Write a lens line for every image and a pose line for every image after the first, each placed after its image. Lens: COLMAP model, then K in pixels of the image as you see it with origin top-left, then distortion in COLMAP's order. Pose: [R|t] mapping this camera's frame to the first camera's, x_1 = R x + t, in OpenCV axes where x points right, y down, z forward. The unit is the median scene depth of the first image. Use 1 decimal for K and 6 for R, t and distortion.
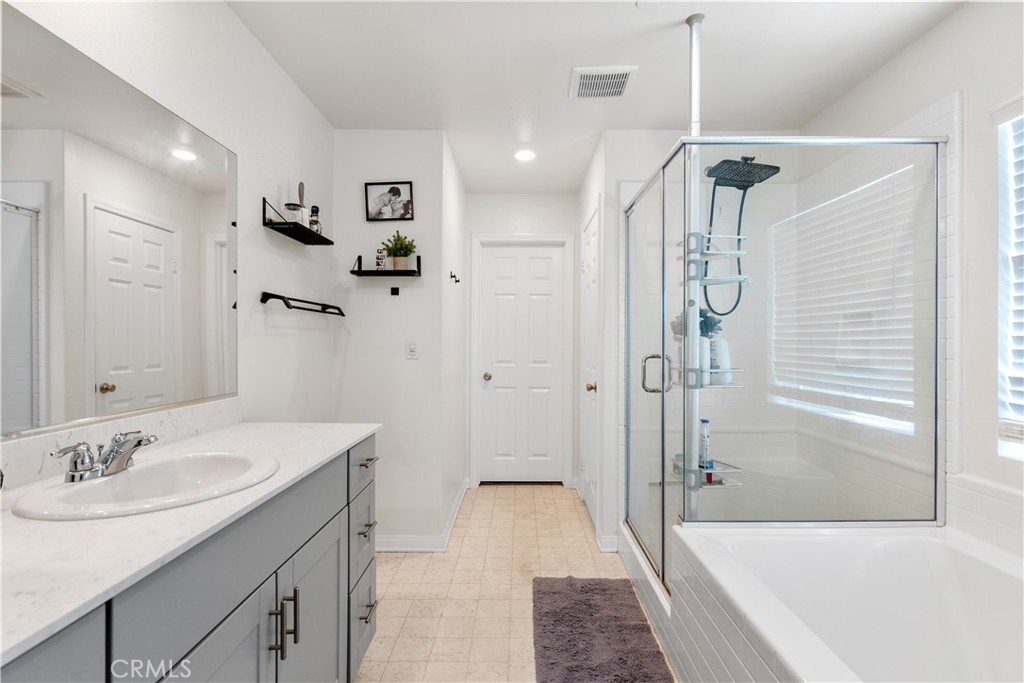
lens RADIAL K [[528.9, 0, 516.0], [0, 528.9, 346.6], [0, 0, 1]] dist [-0.001733, -0.000006]
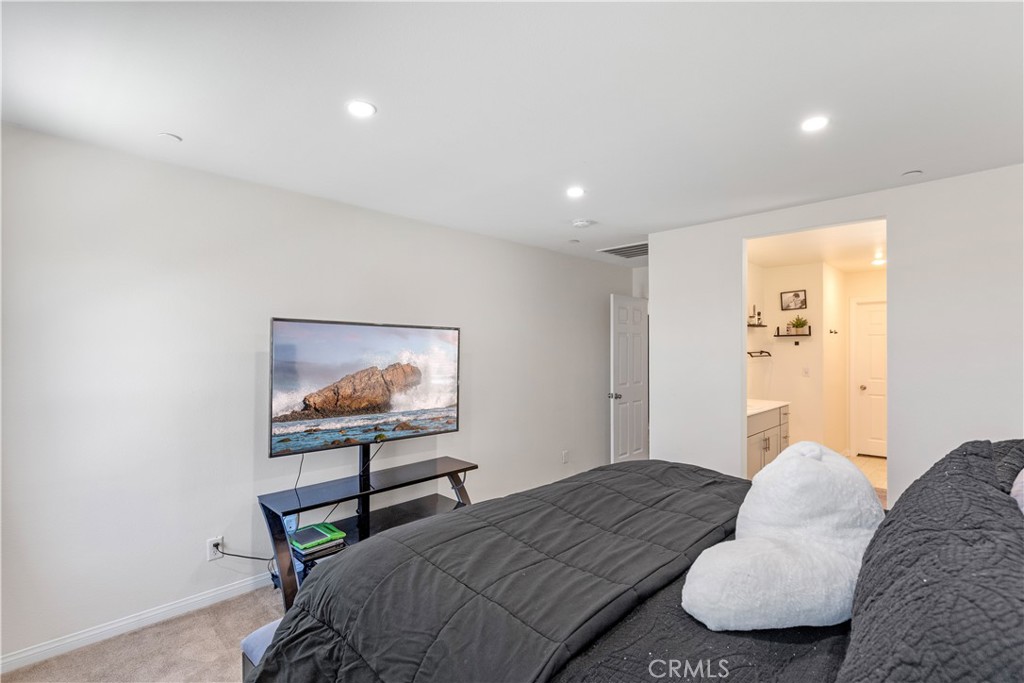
lens RADIAL K [[502.8, 0, 521.7], [0, 502.8, 346.1], [0, 0, 1]] dist [0.006919, -0.000424]
pose [[0.746275, -0.006073, -0.665610, 0.278478], [-0.002184, 0.999931, -0.011571, -0.069902], [0.665634, 0.010089, 0.746210, -1.180575]]
